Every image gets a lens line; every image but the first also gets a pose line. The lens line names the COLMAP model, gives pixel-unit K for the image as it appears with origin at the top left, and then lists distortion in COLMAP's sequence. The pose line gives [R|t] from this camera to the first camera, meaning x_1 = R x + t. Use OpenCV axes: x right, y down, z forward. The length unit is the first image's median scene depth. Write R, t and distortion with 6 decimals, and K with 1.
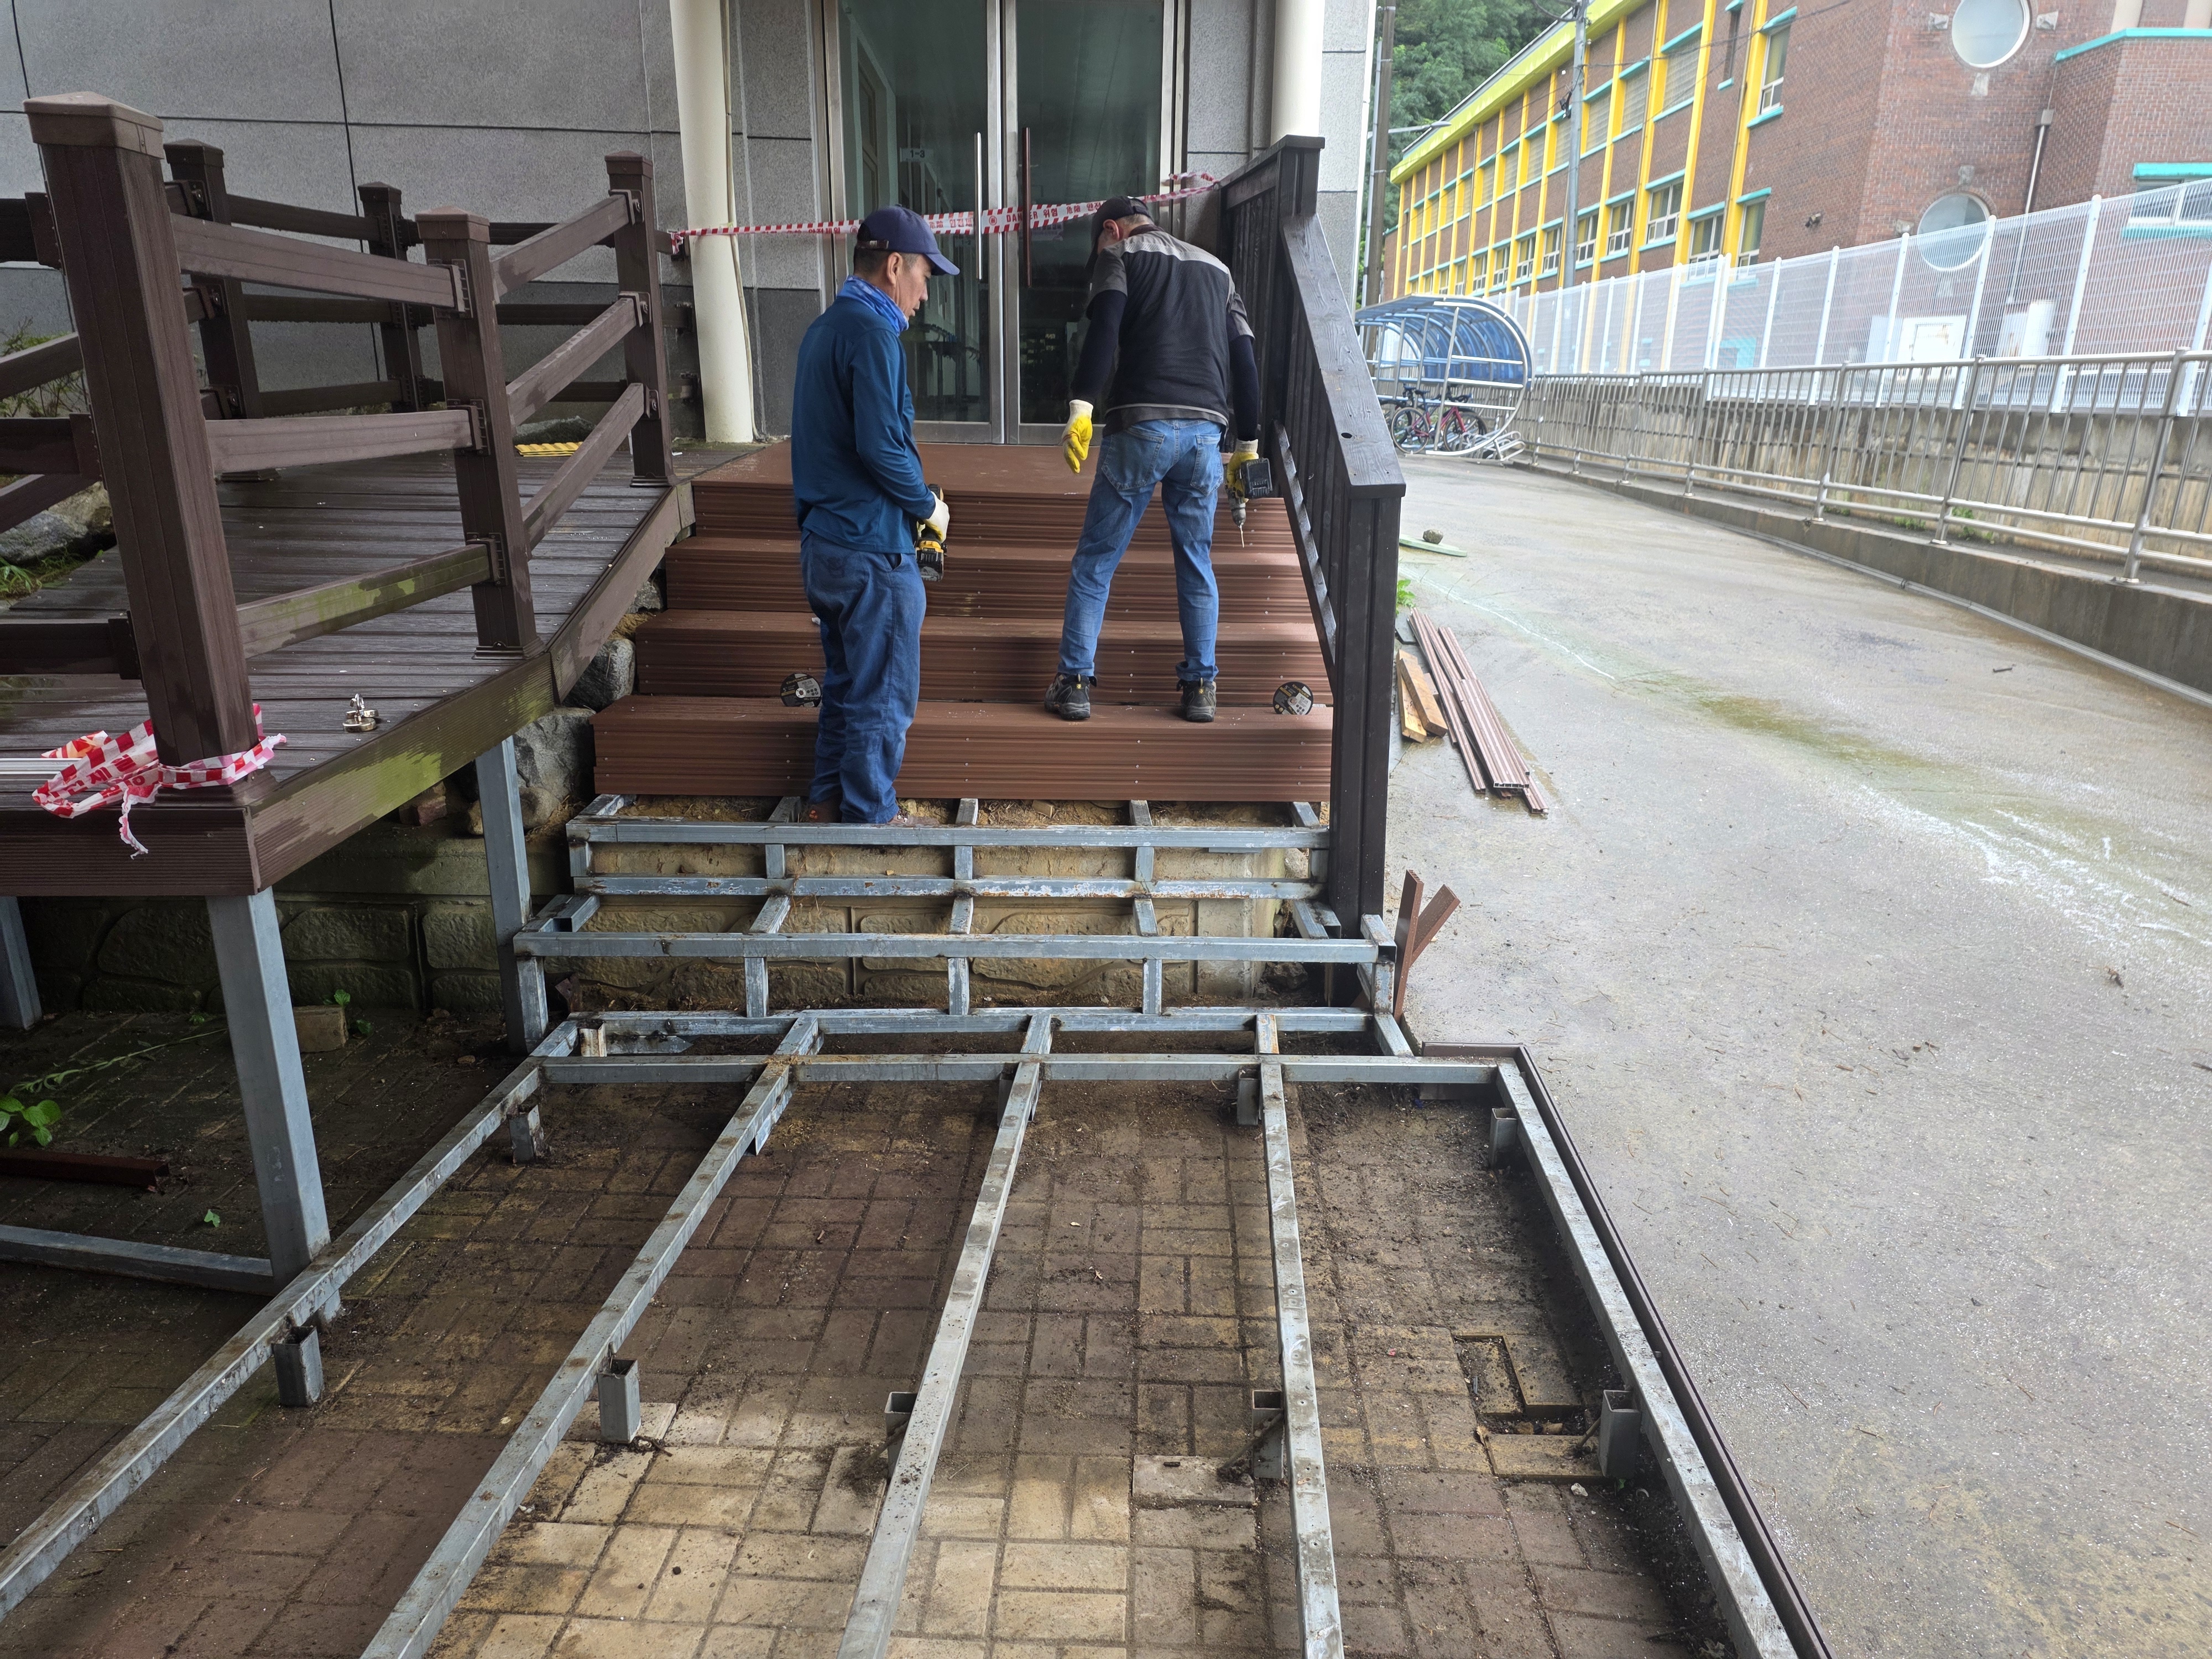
lens RADIAL K [[1454.5, 0, 1106.0], [0, 1454.5, 829.5], [0, 0, 1]] dist [0.059917, -0.059958]
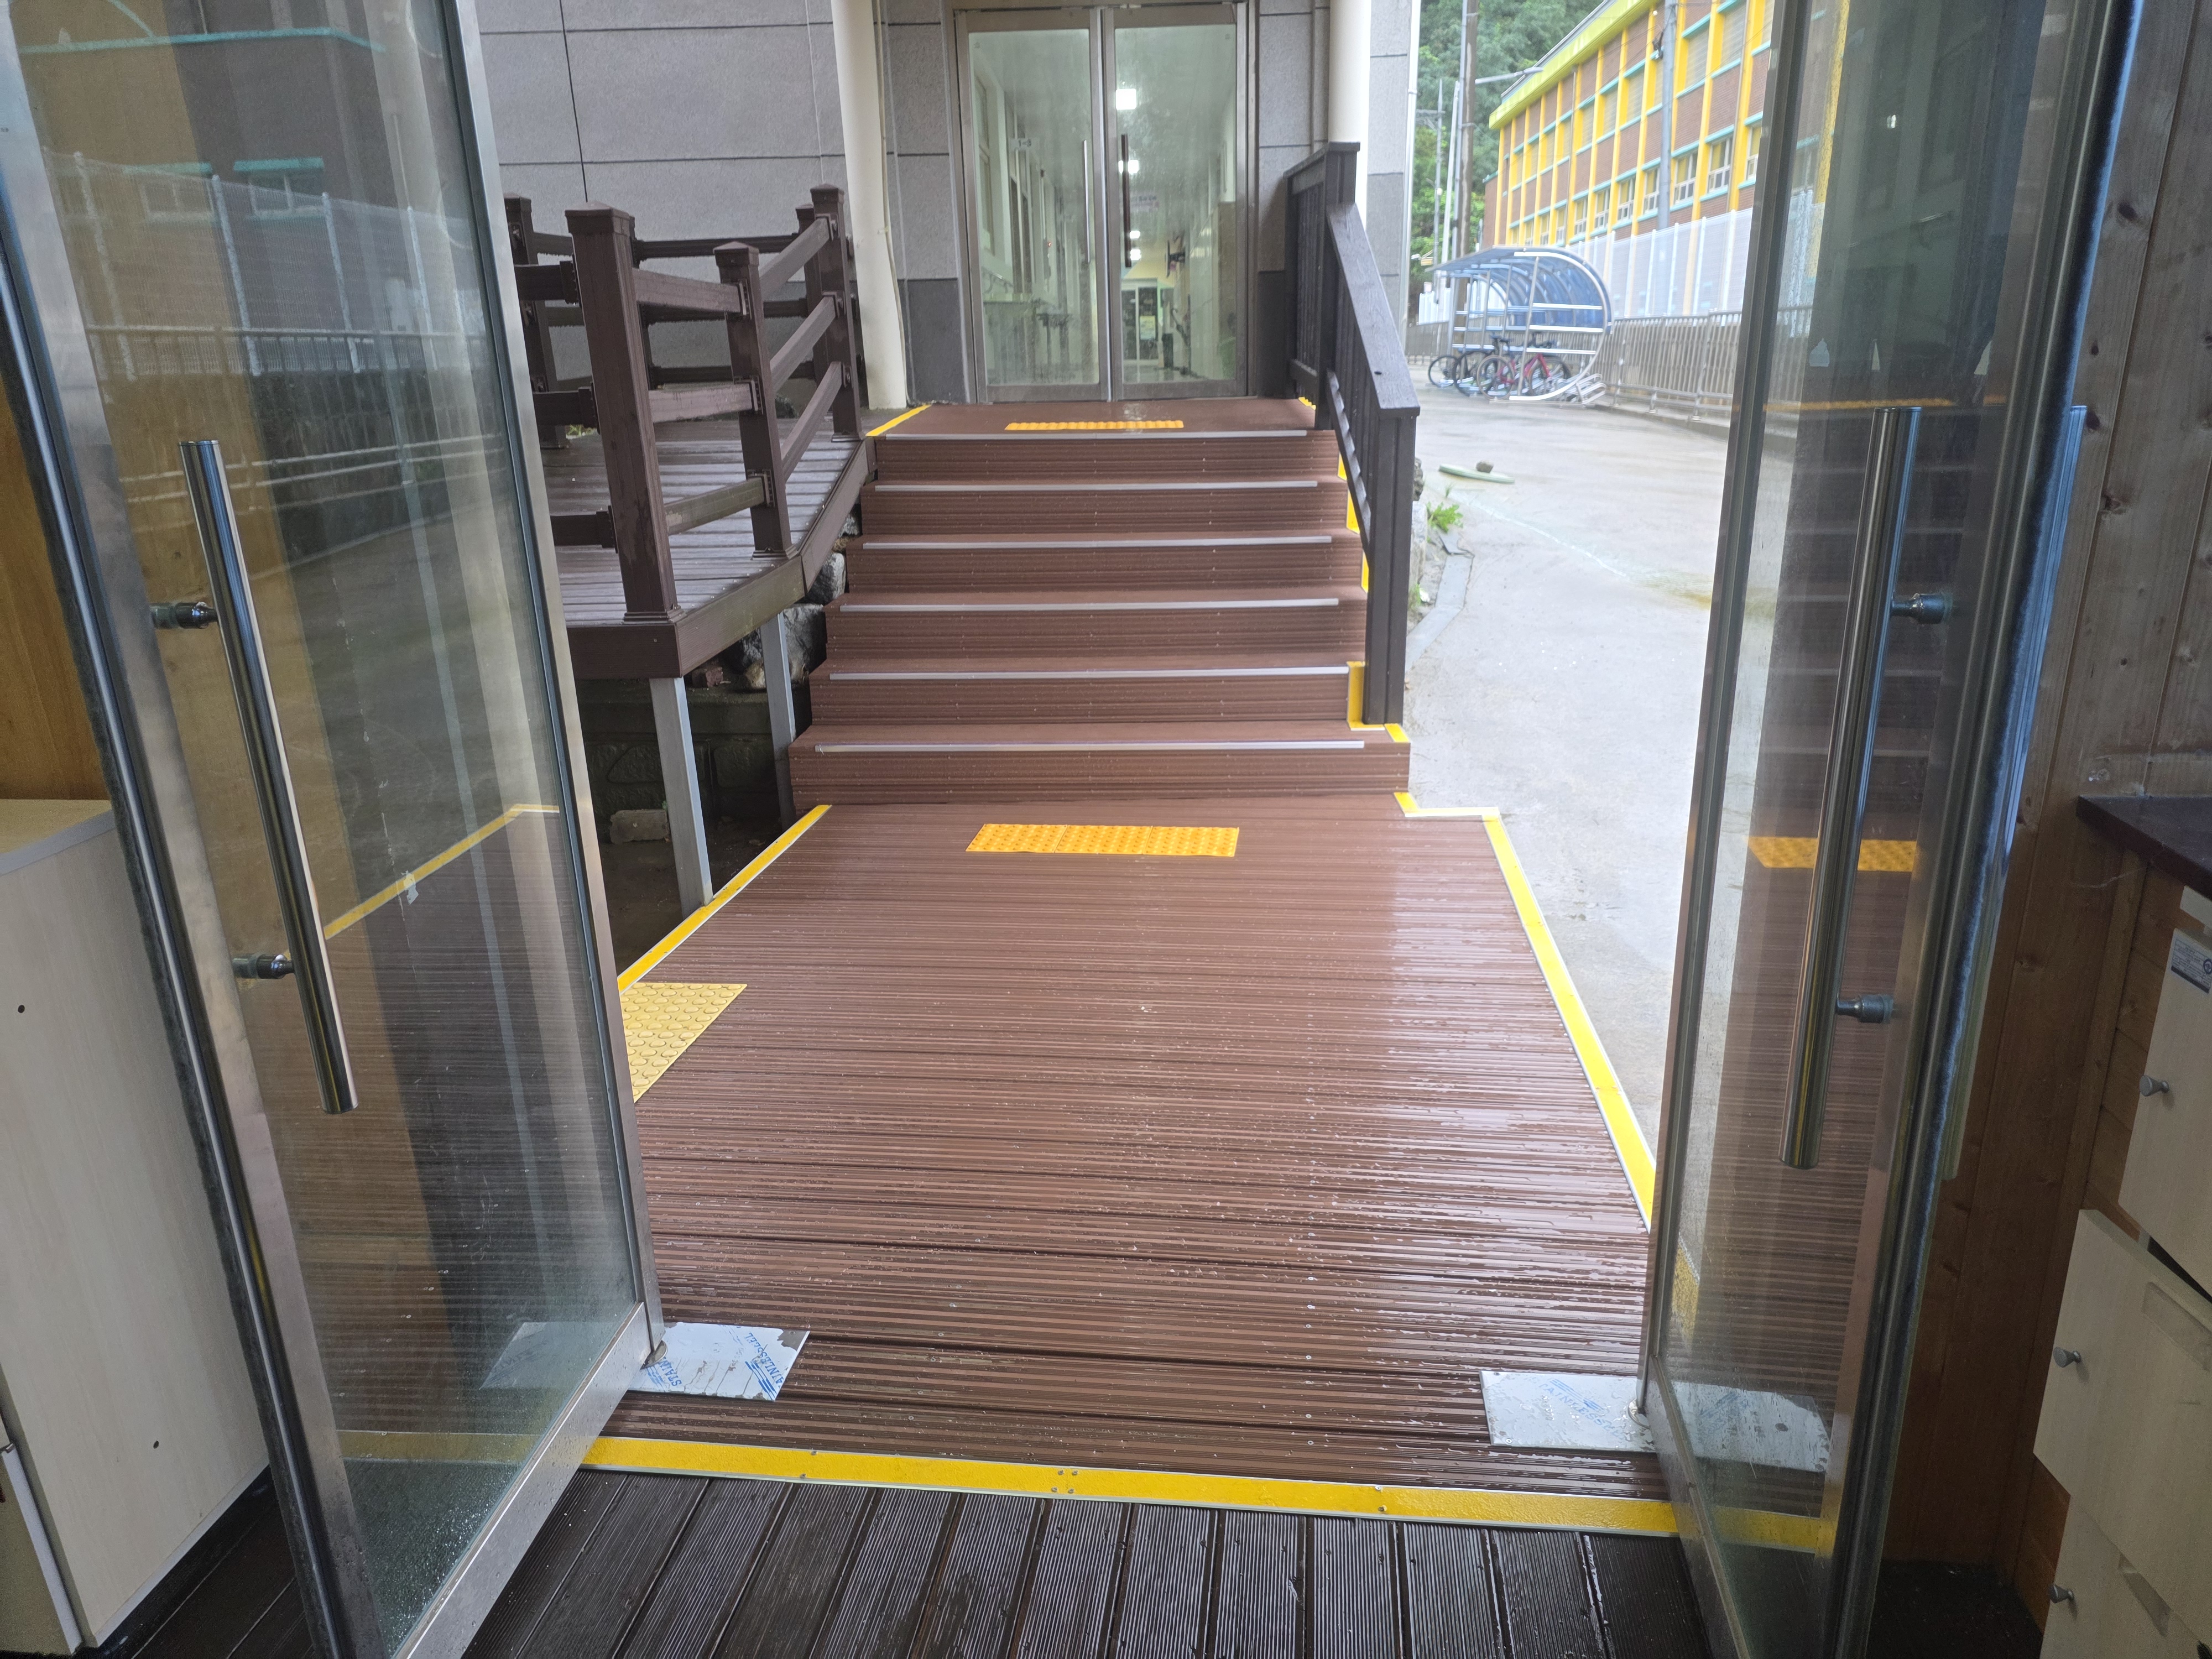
lens RADIAL K [[1460.3, 0, 1127.5], [0, 1460.3, 837.7], [0, 0, 1]] dist [0.064426, -0.061557]
pose [[0.997849, -0.022563, -0.061546, 0.005370], [0.024120, 0.999404, 0.024678, 0.039930], [0.060953, -0.026109, 0.997799, -0.129223]]
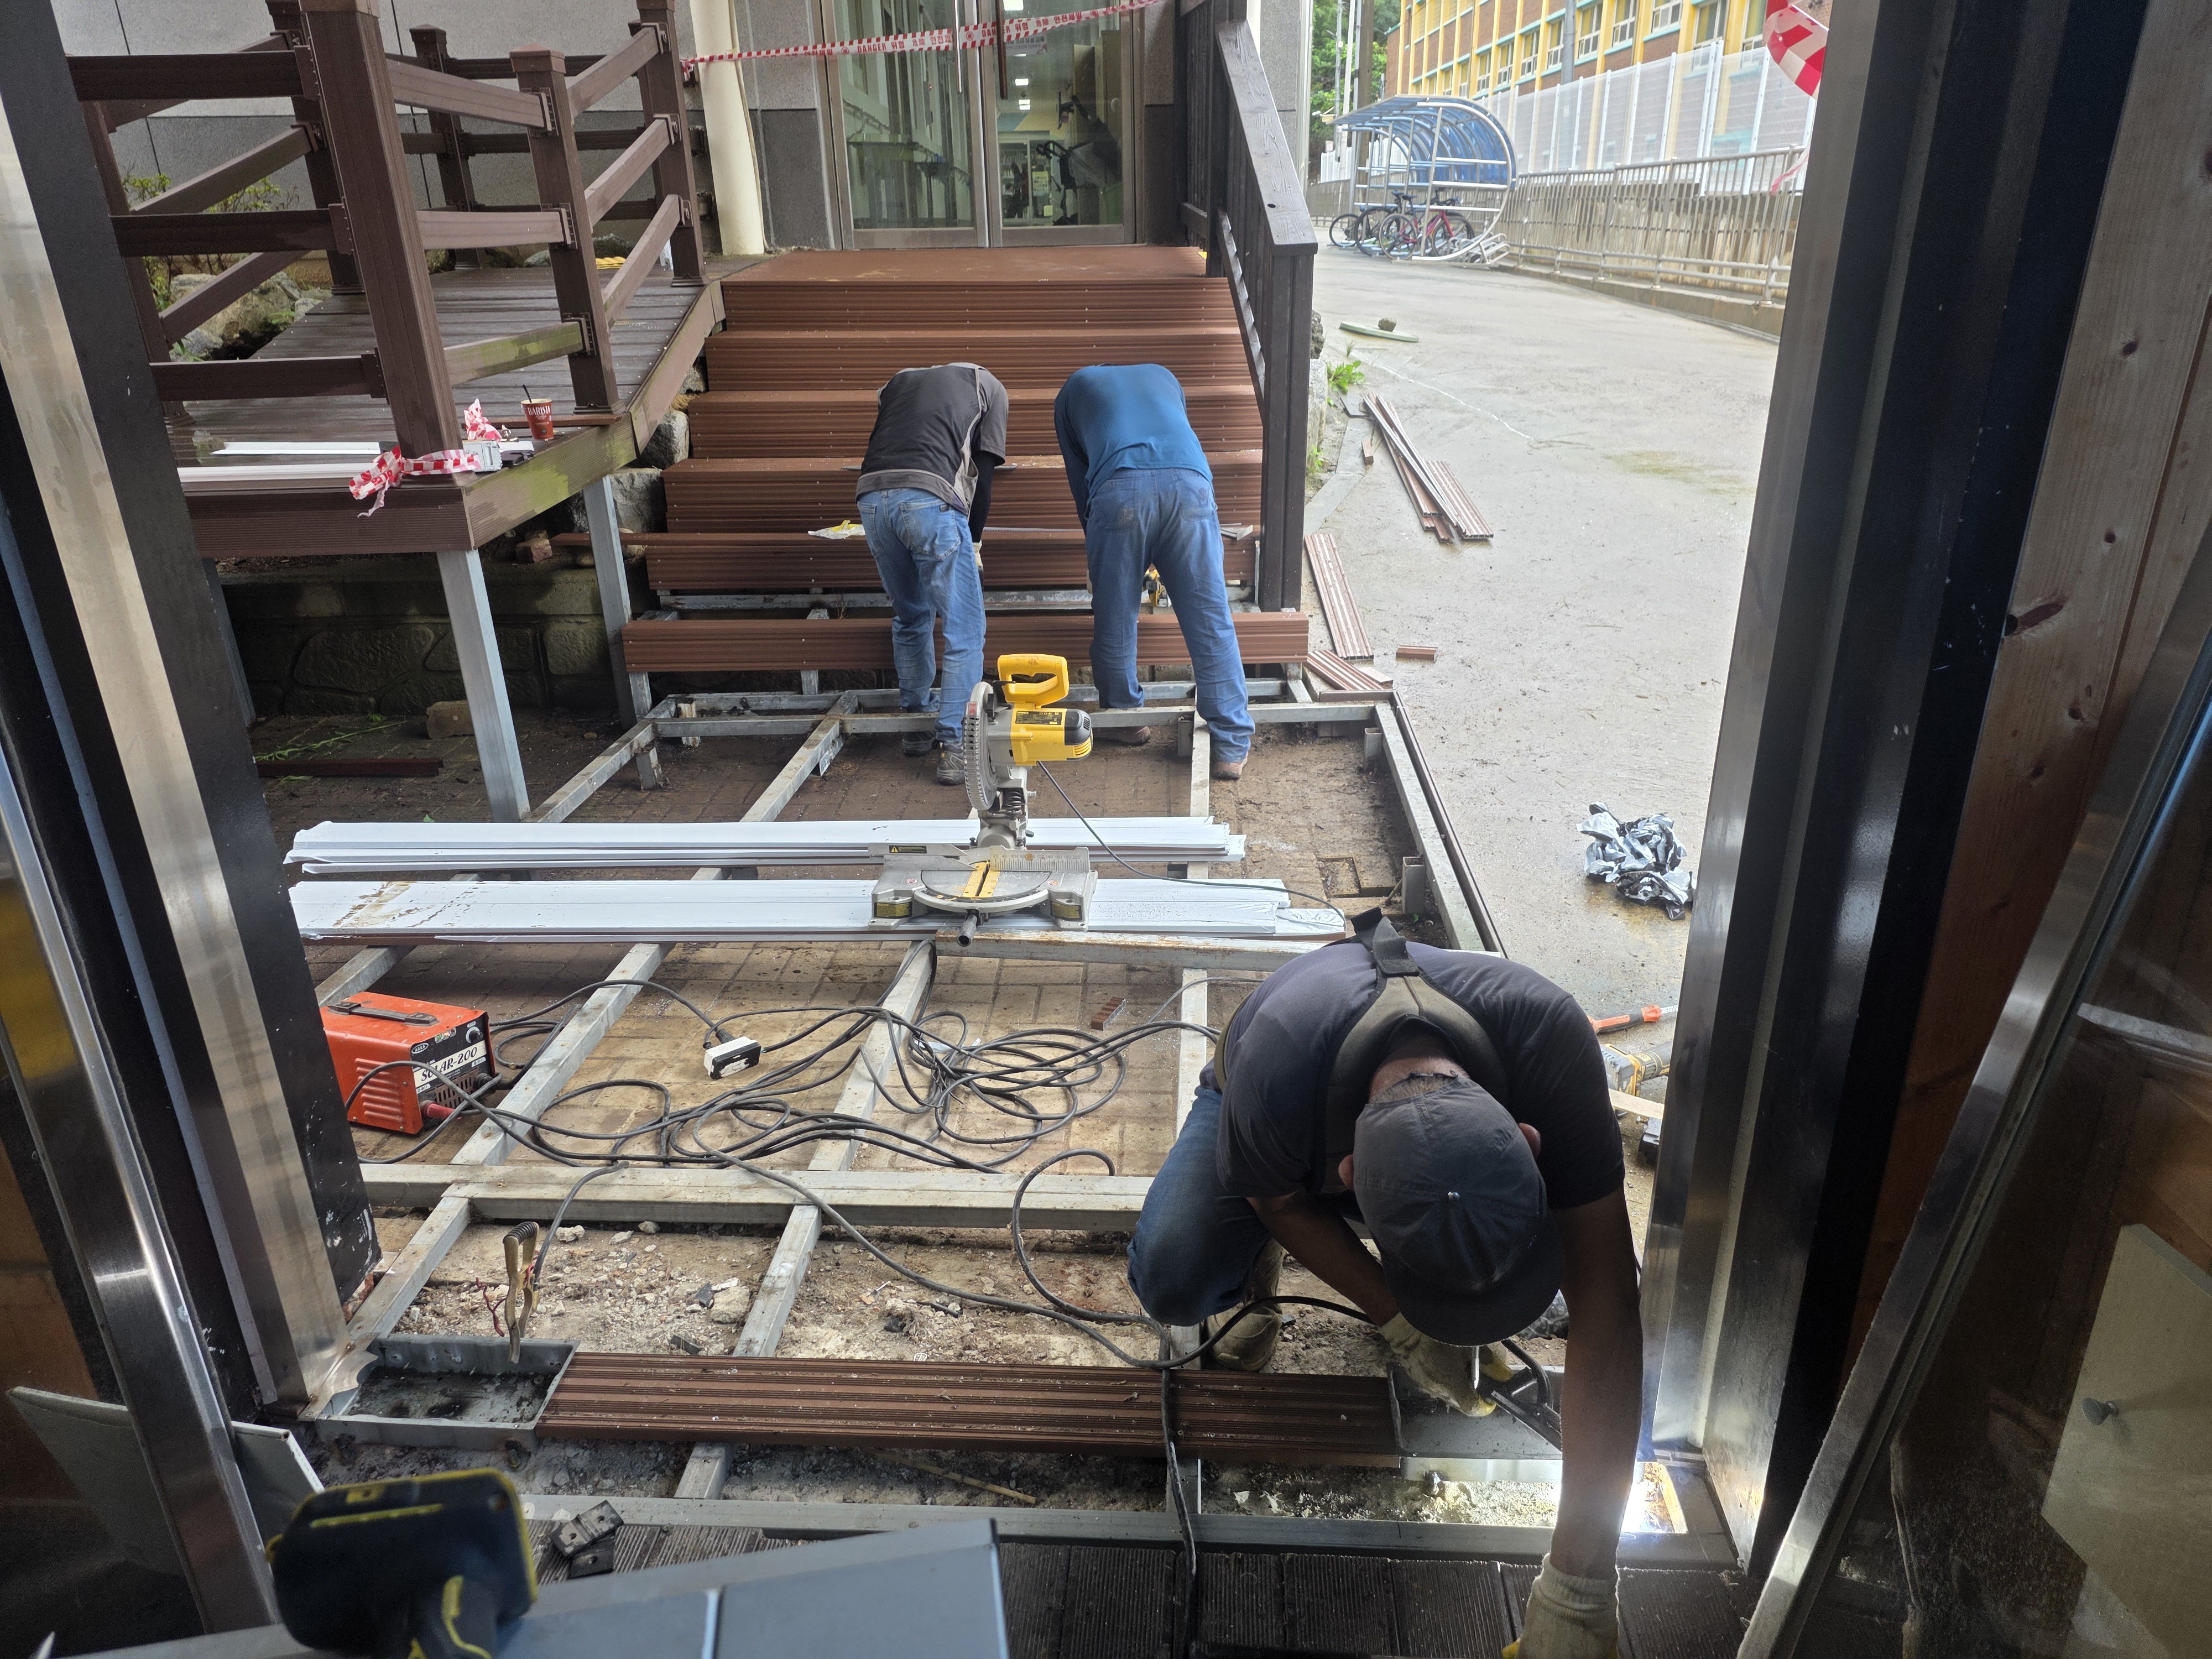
lens RADIAL K [[1454.5, 0, 1106.0], [0, 1454.5, 829.5], [0, 0, 1]] dist [0.059917, -0.059958]
pose [[0.999337, -0.033798, -0.013540, 0.011381], [0.035019, 0.994017, 0.103458, 0.038545], [0.009962, -0.103864, 0.994542, -0.093580]]
